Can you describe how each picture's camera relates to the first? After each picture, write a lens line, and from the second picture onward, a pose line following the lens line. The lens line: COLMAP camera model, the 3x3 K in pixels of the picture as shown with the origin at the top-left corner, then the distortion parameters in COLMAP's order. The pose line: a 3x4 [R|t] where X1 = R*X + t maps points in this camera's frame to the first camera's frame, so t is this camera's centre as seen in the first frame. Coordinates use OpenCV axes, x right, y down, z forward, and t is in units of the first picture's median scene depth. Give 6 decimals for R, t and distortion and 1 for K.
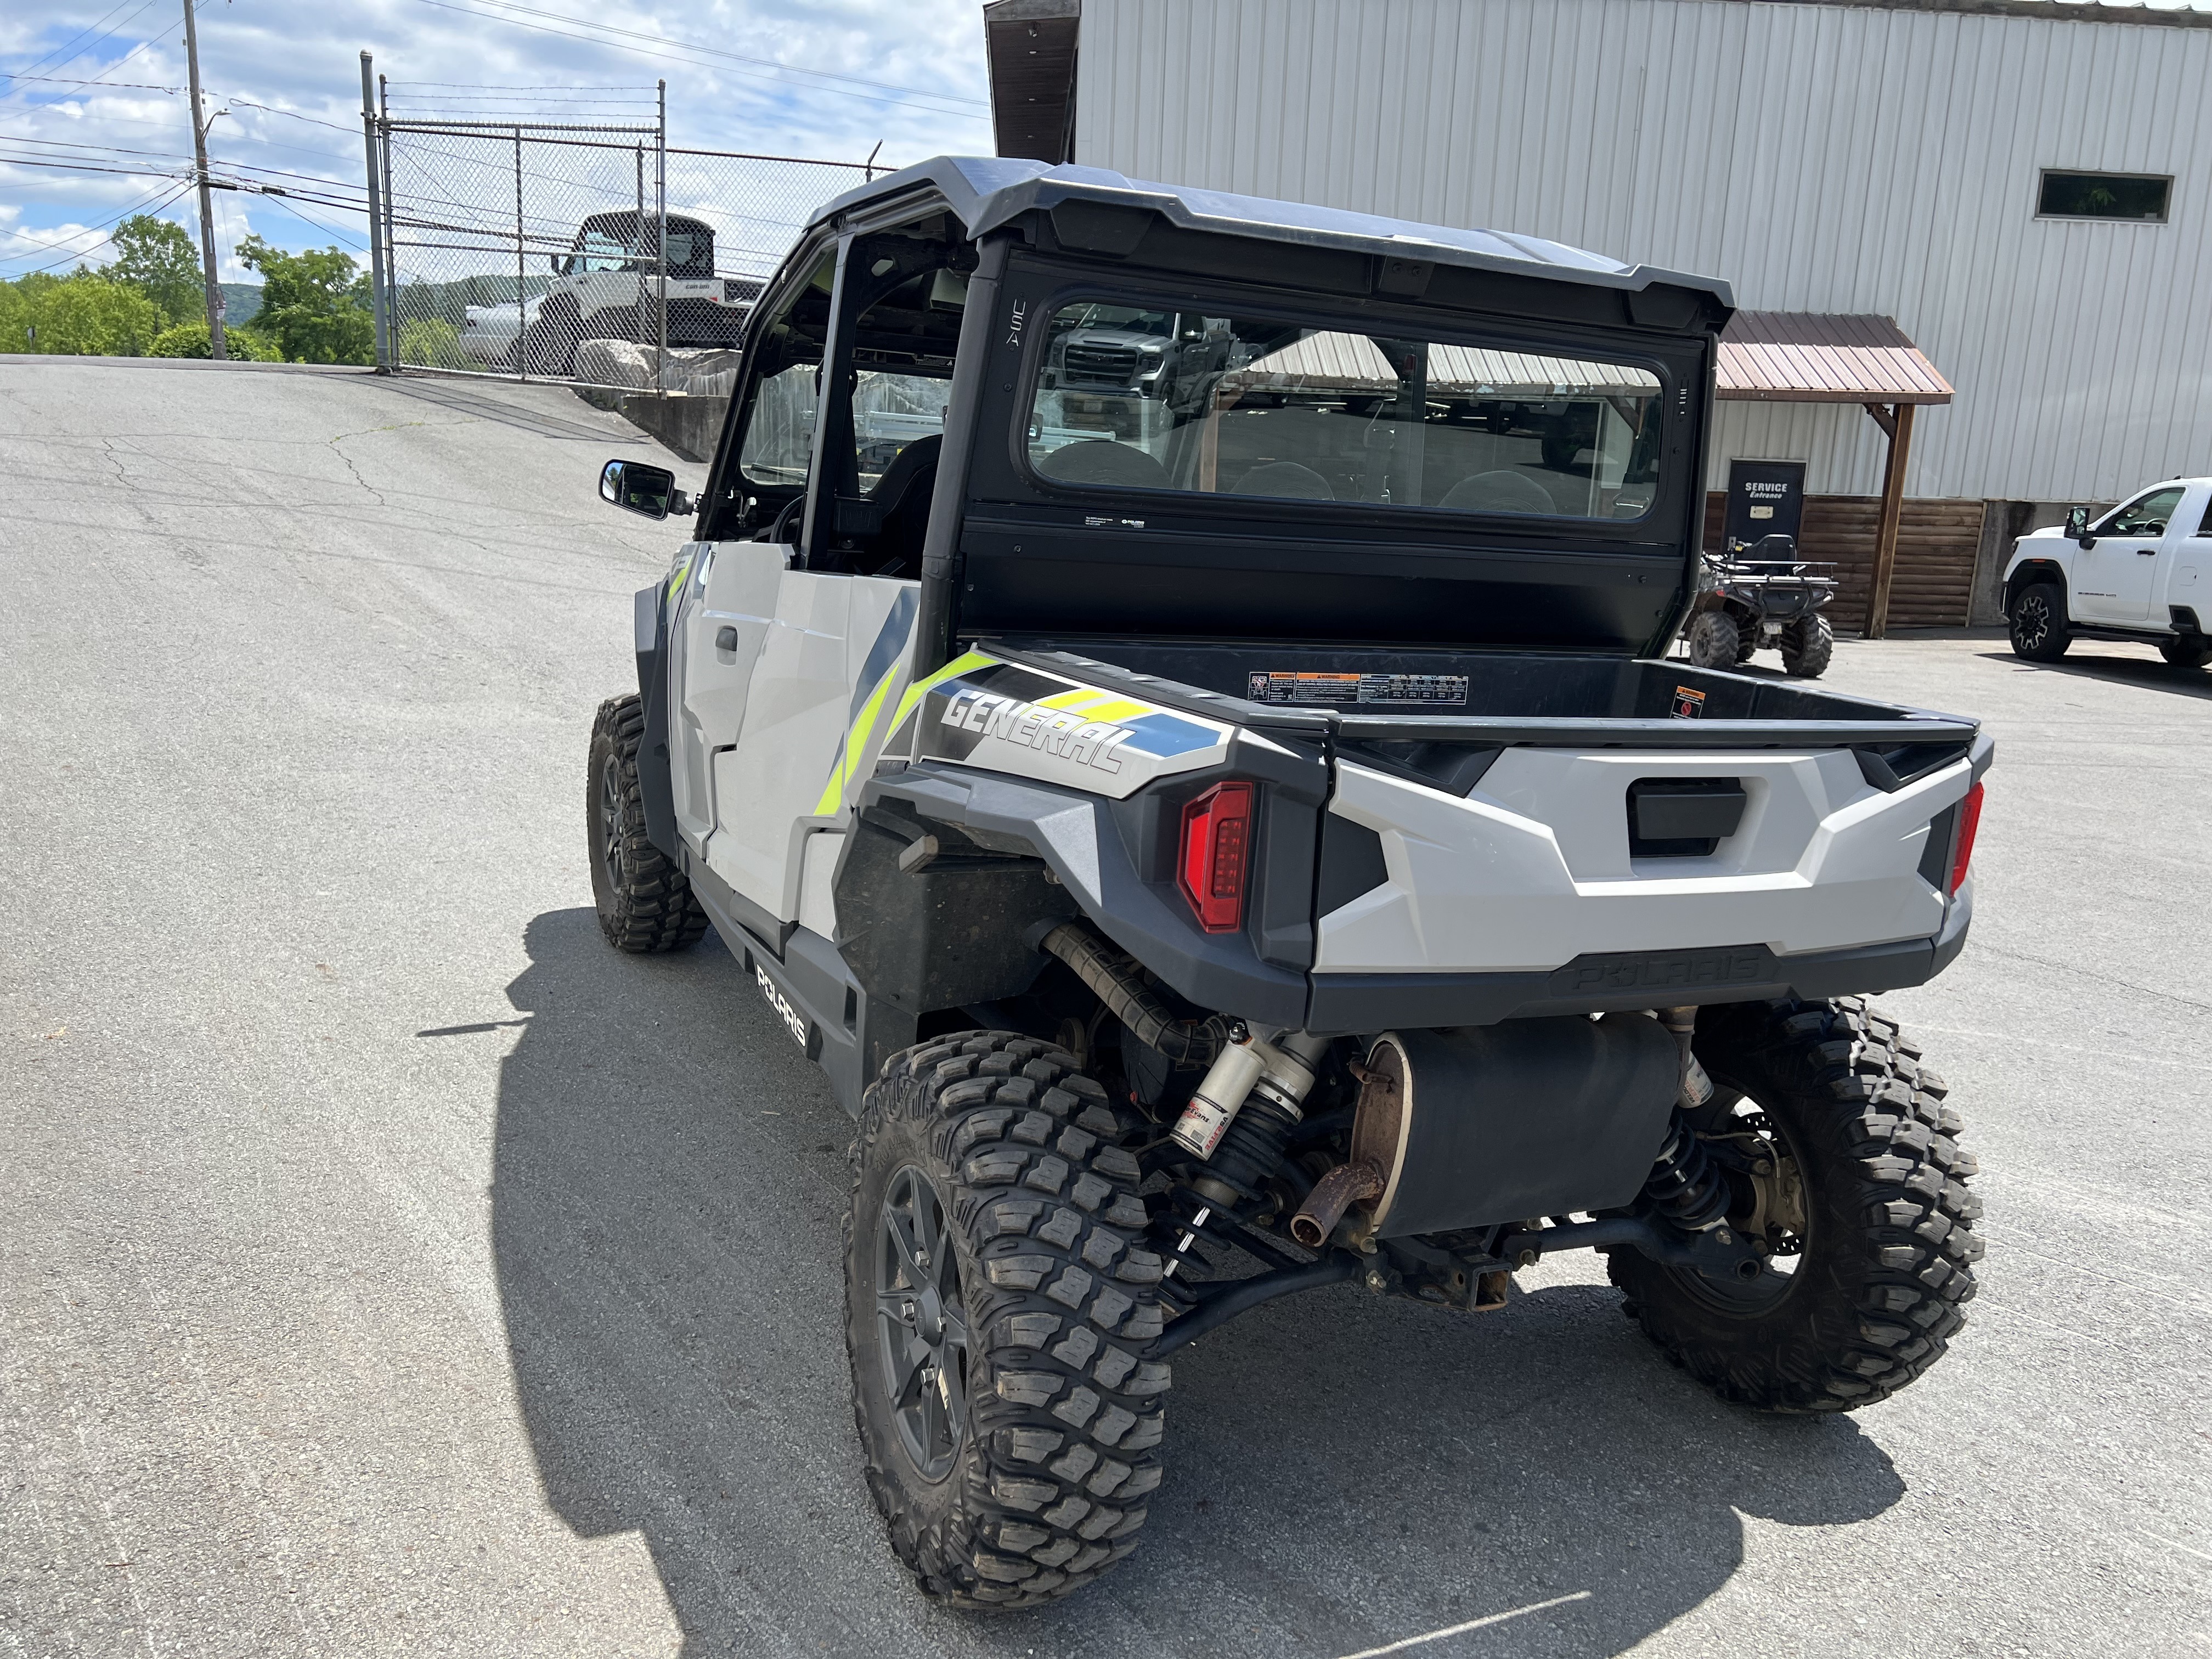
lens RADIAL K [[1645.7, 0, 1106.0], [0, 1645.7, 829.5], [0, 0, 1]] dist [0.056616, -0.067589]
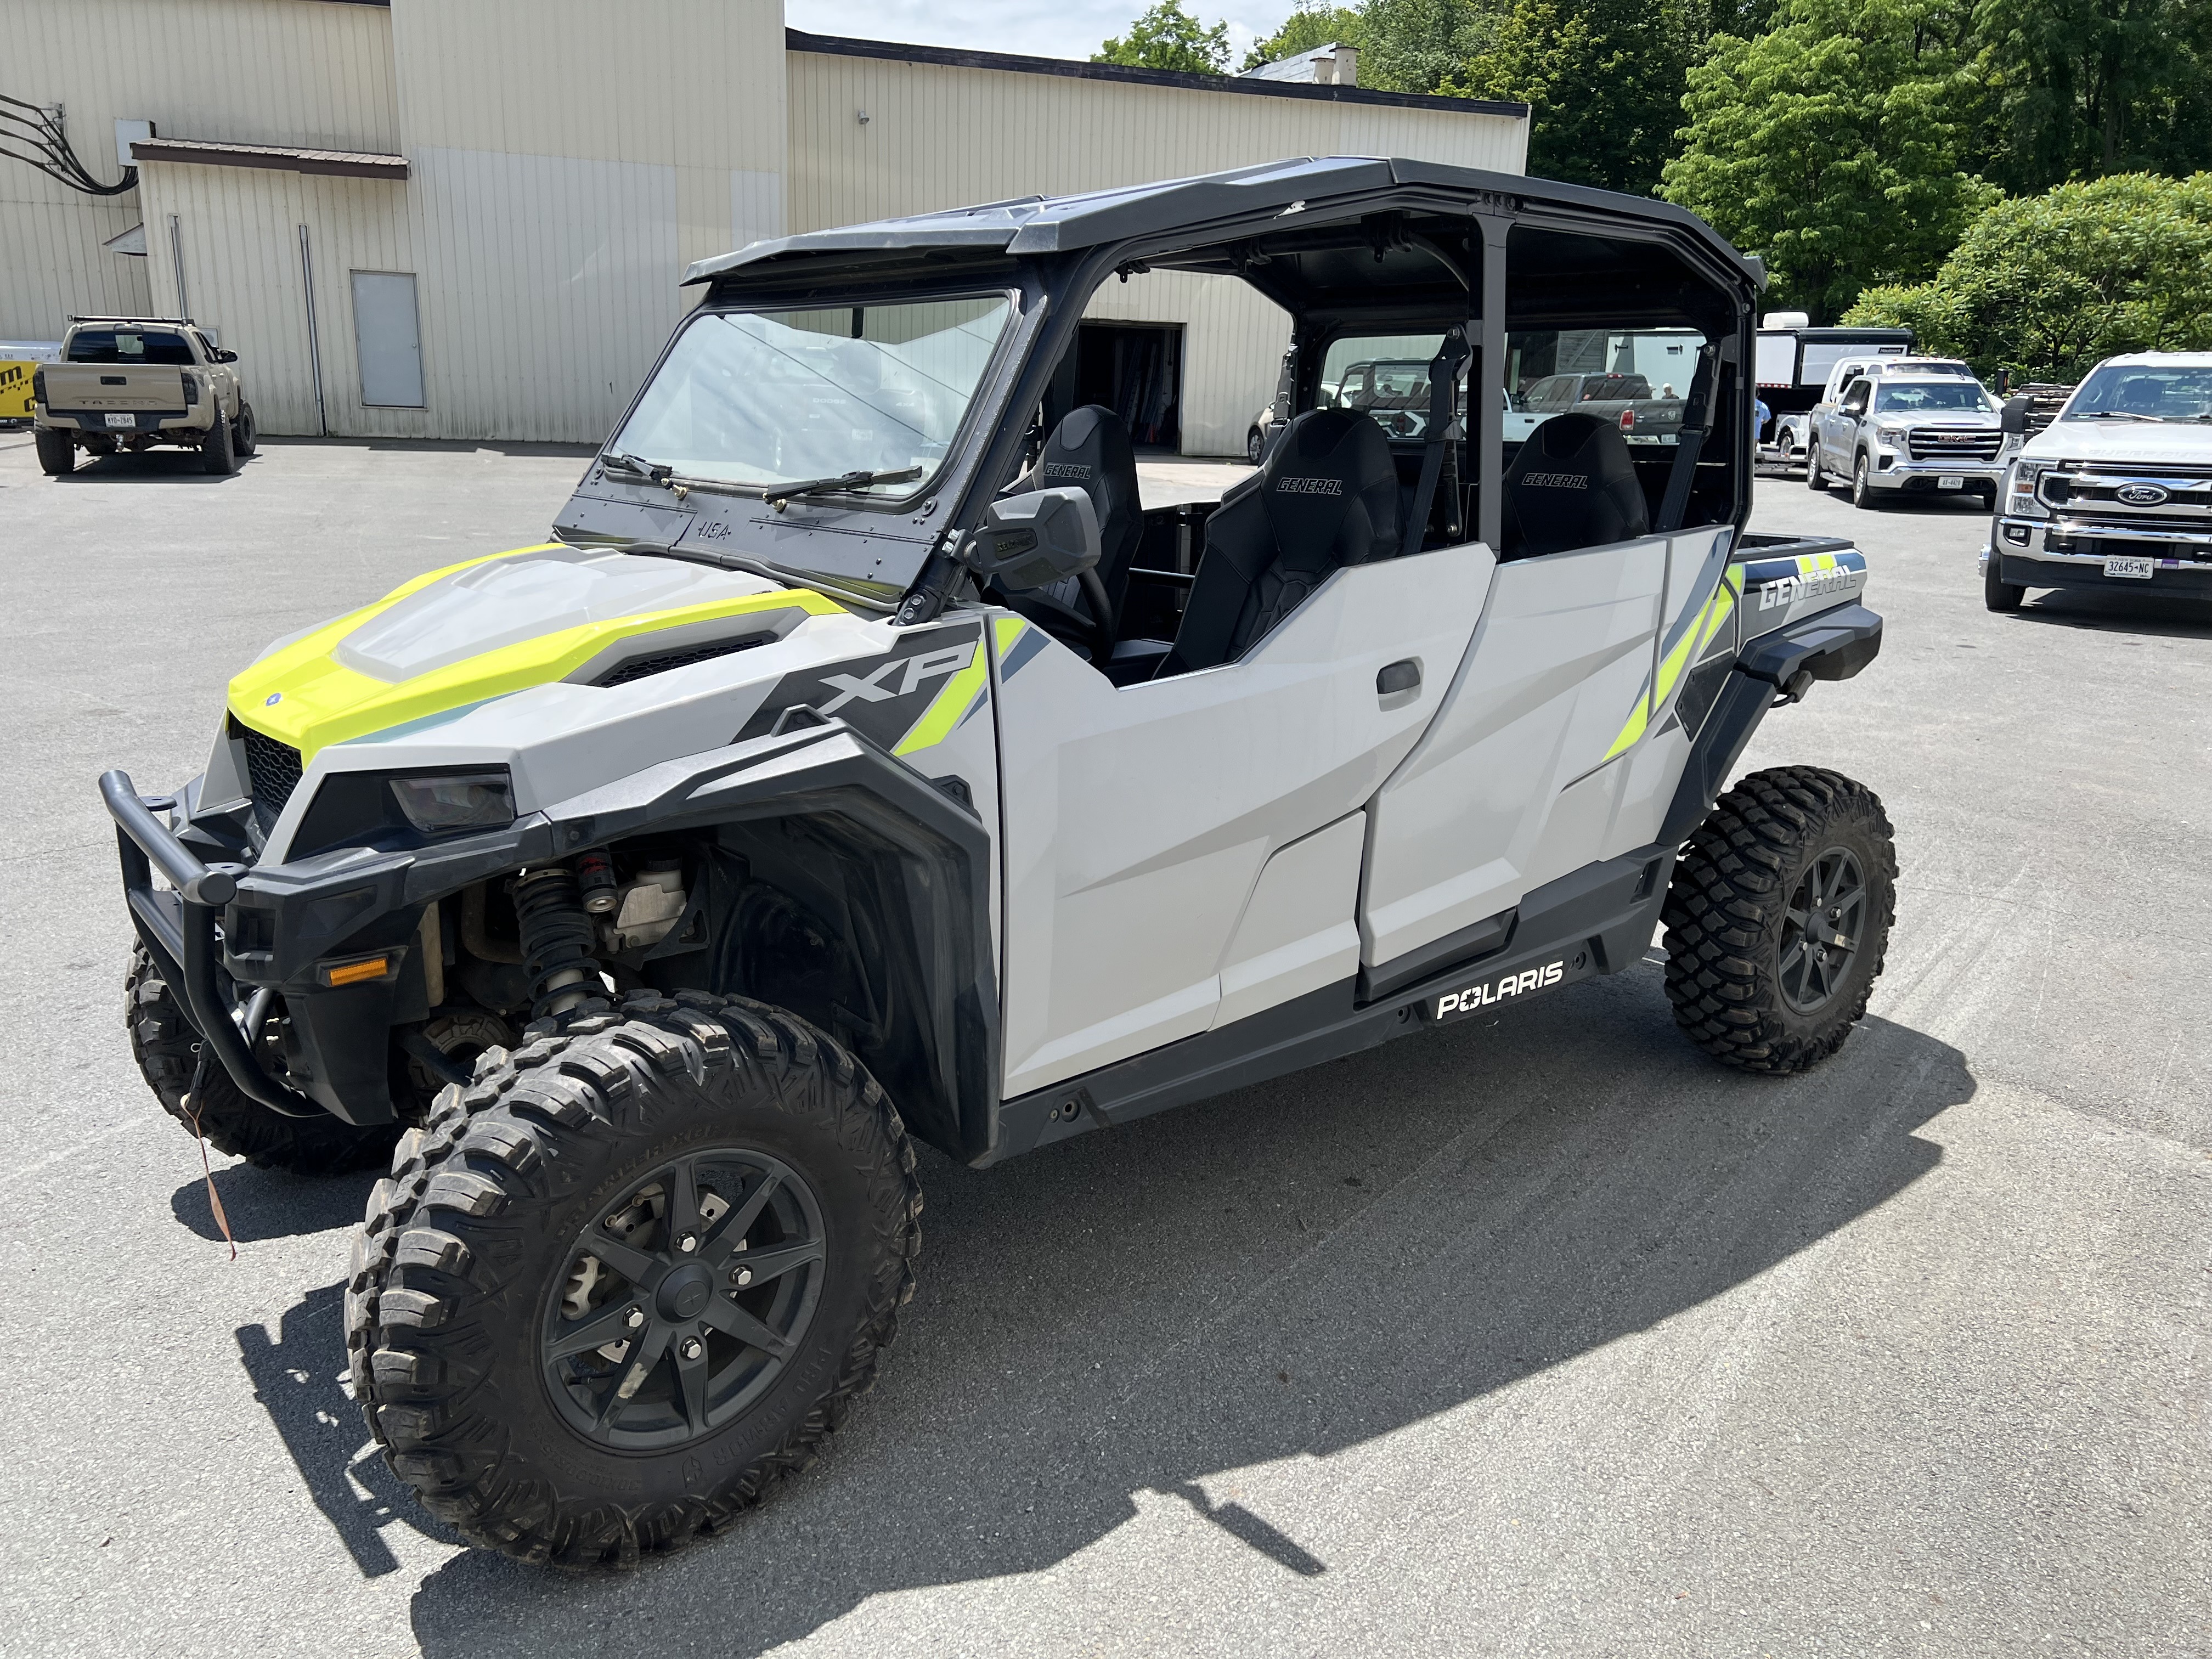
lens RADIAL K [[1658.7, 0, 1106.0], [0, 1658.7, 829.5], [0, 0, 1]] dist [0.007407, -0.000421]
pose [[-0.258318, -0.304946, 0.916668, -1.081985], [0.165702, 0.920824, 0.353024, -0.398382], [-0.951743, 0.243086, -0.187335, 1.461845]]
